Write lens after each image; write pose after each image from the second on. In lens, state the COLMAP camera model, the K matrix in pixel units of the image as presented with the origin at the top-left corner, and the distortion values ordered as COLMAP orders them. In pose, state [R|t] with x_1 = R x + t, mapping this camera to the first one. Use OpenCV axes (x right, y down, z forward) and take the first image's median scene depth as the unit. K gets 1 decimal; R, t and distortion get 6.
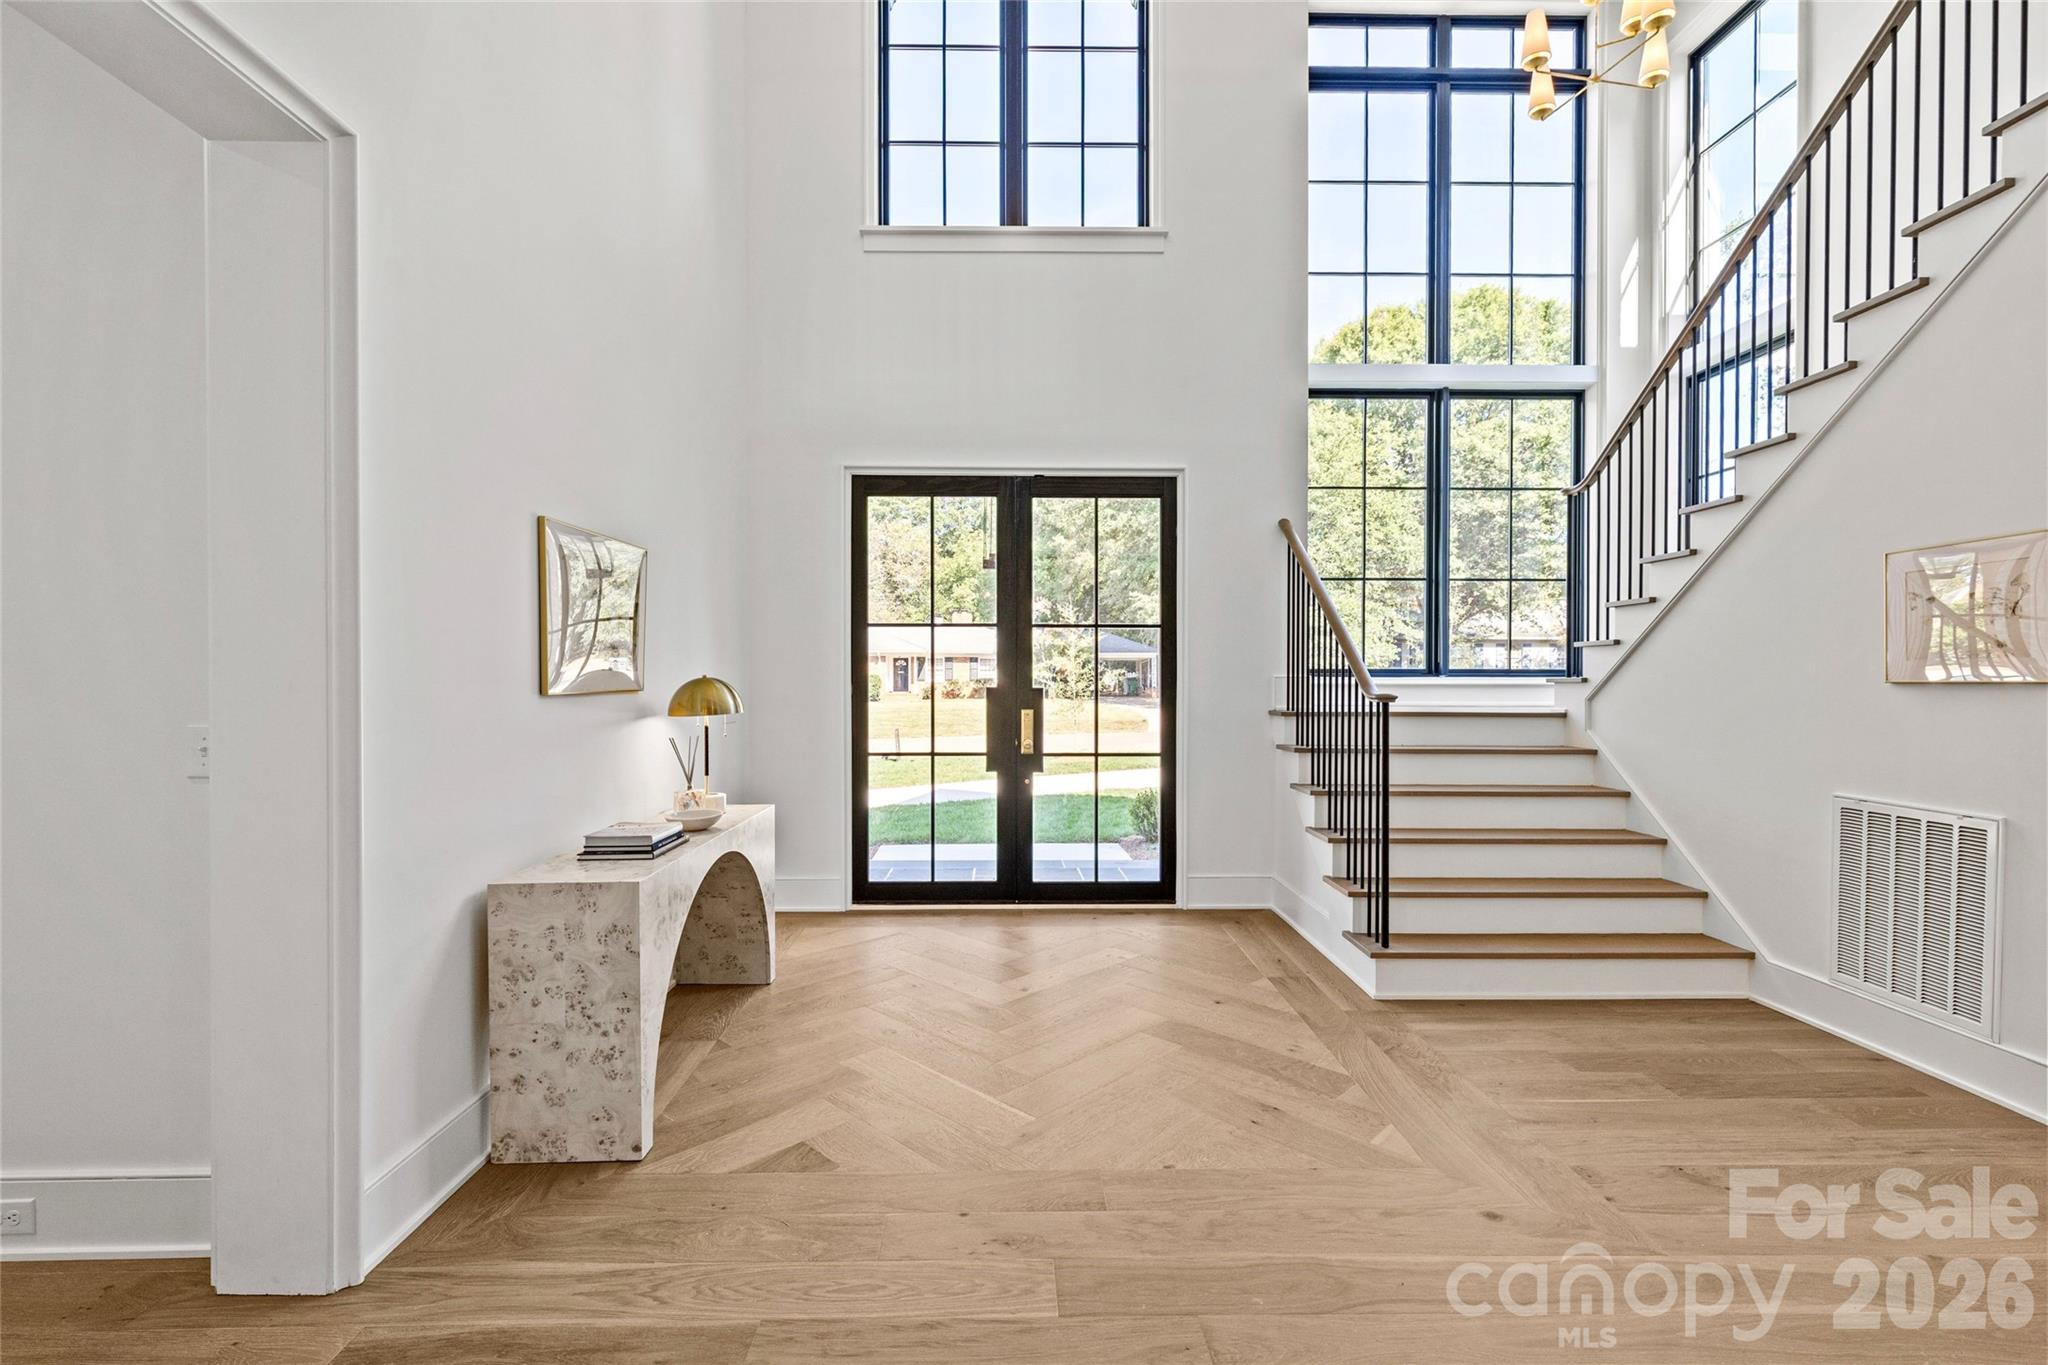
lens RADIAL K [[904.2, 0, 1024.0], [0, 904.2, 682.5], [0, 0, 1]] dist [-0.000319, -0.000093]
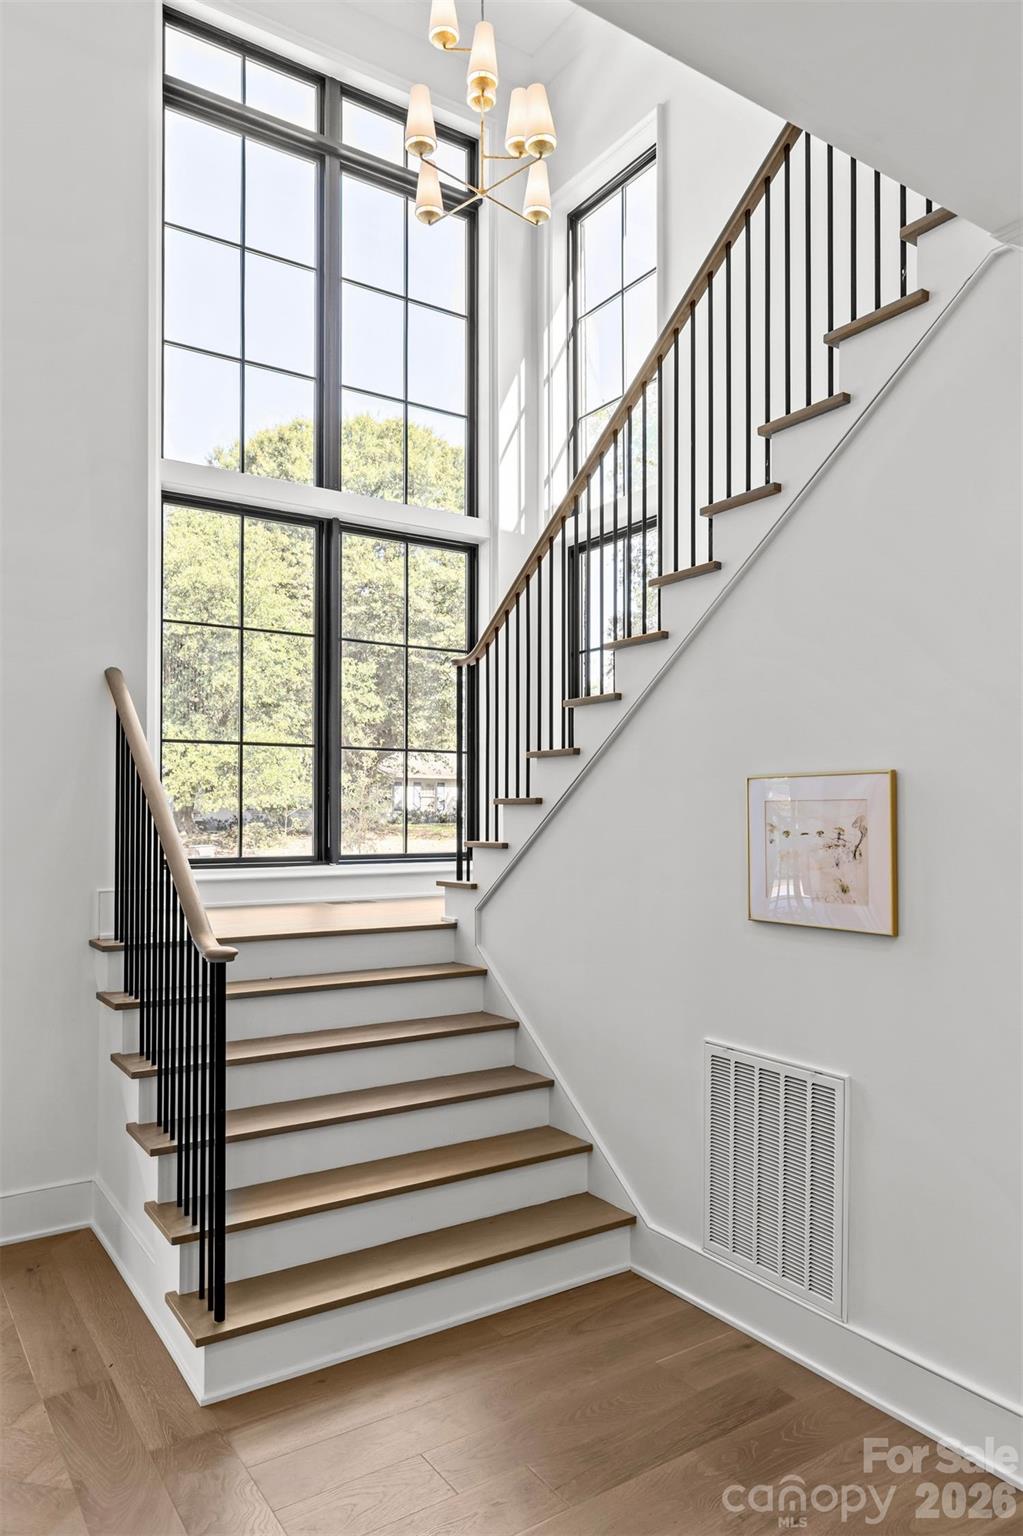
lens RADIAL K [[1018.4, 0, 510.6], [0, 1018.4, 807.8], [0, 0, 1]] dist [-0.005656, -0.002244]
pose [[0.839366, 0.001134, 0.543566, 0.125887], [0.005667, 0.999925, -0.010837, -0.066002], [-0.543537, 0.012176, 0.839297, 0.173200]]
